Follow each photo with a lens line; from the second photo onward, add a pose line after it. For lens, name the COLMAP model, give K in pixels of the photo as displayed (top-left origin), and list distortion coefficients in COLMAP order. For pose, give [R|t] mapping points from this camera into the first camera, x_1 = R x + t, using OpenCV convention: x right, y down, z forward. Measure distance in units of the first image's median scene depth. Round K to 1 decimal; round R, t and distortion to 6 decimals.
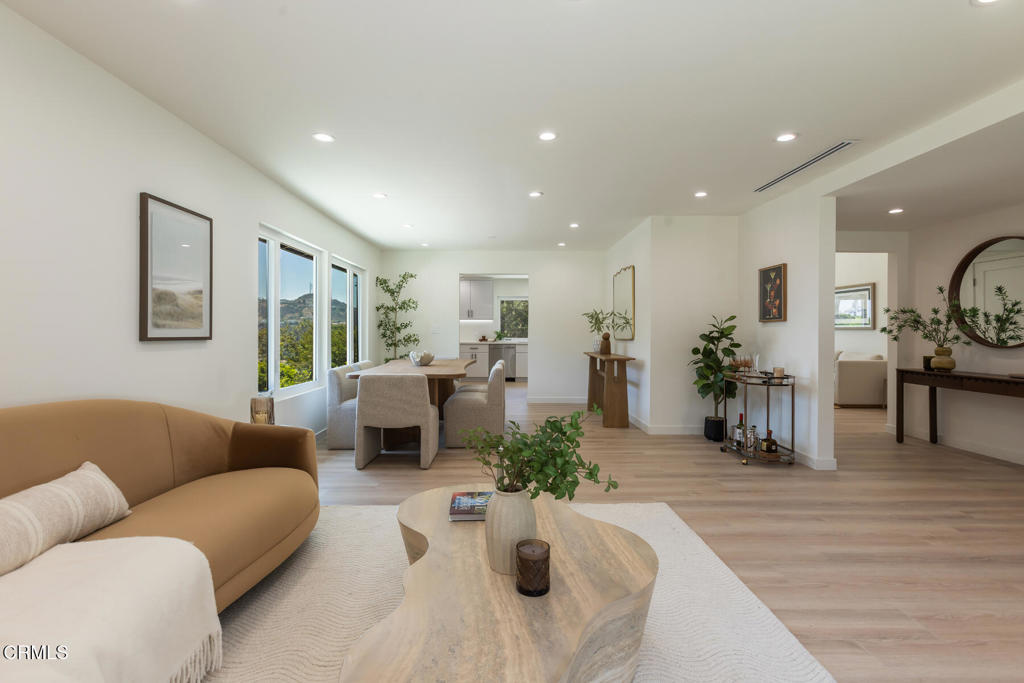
lens RADIAL K [[492.2, 0, 503.7], [0, 492.2, 333.1], [0, 0, 1]] dist [-0.019501, 0.027533]
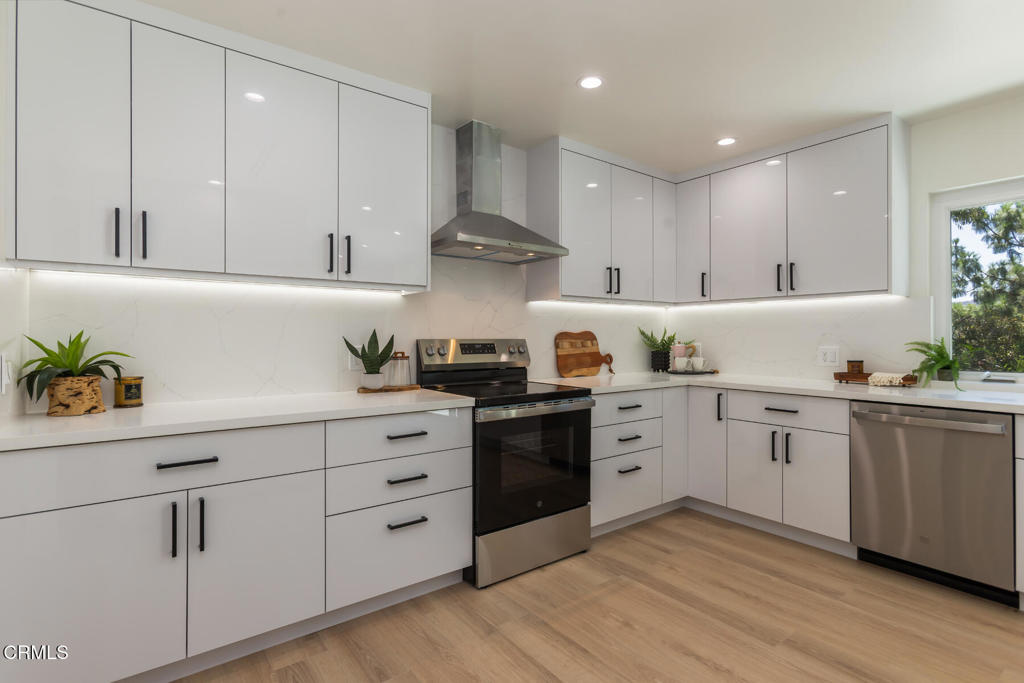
lens RADIAL K [[498.2, 0, 514.9], [0, 498.2, 336.4], [0, 0, 1]] dist [-0.001434, 0.002094]
pose [[0.607741, -0.004294, -0.794124, 0.126580], [0.002346, 0.999991, -0.003612, -0.014060], [0.794132, 0.000332, 0.607745, 1.593422]]
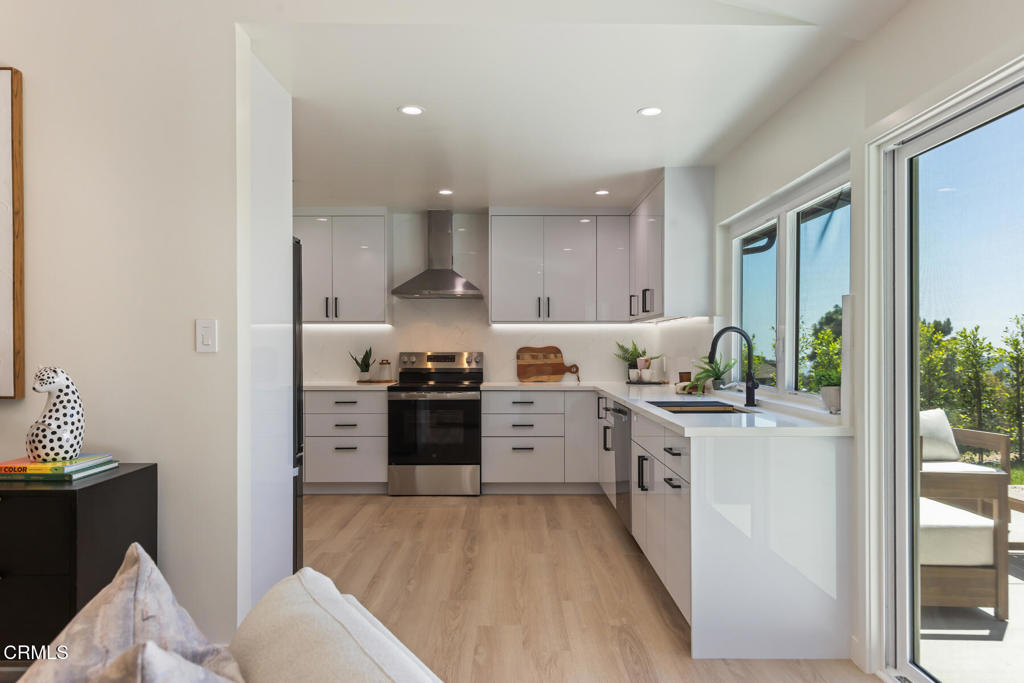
lens RADIAL K [[702.9, 0, 531.3], [0, 702.9, 347.3], [0, 0, 1]] dist [0.020835, -0.000381]
pose [[0.014135, -0.002299, -0.999897, 0.851652], [0.001498, 0.999996, -0.002278, -0.018721], [0.999899, -0.001466, 0.014138, 2.042122]]
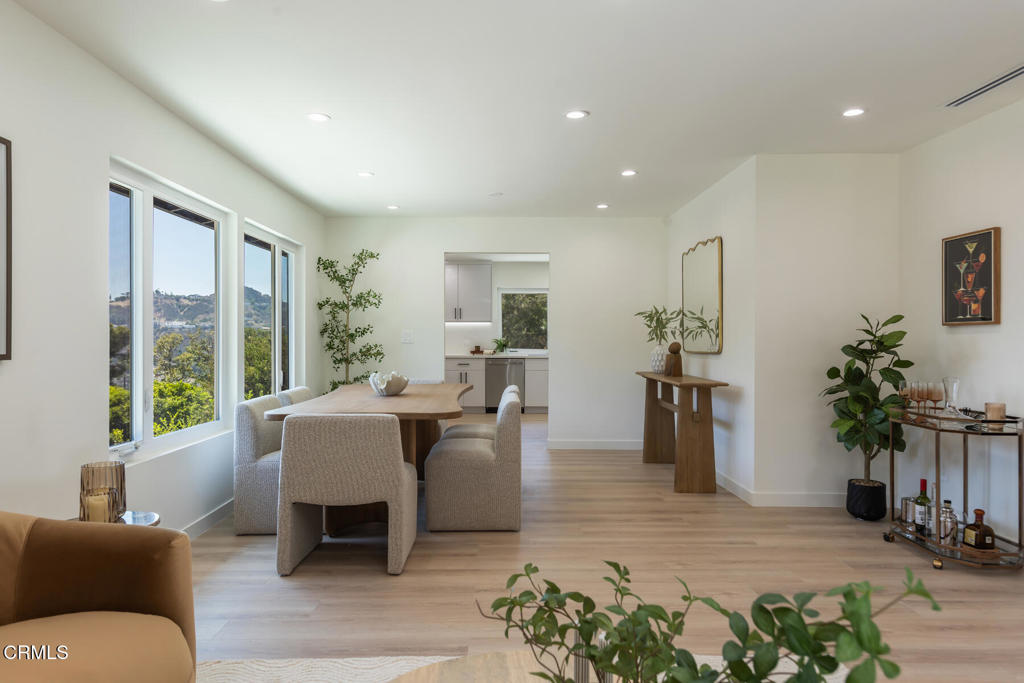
lens RADIAL K [[672.9, 0, 495.0], [0, 672.9, 339.8], [0, 0, 1]] dist [0.020479, -0.001026]
pose [[0.999992, -0.001401, -0.003644, -0.029859], [0.001400, 0.999999, -0.000440, -0.005147], [0.003645, 0.000435, 0.999993, 0.151988]]
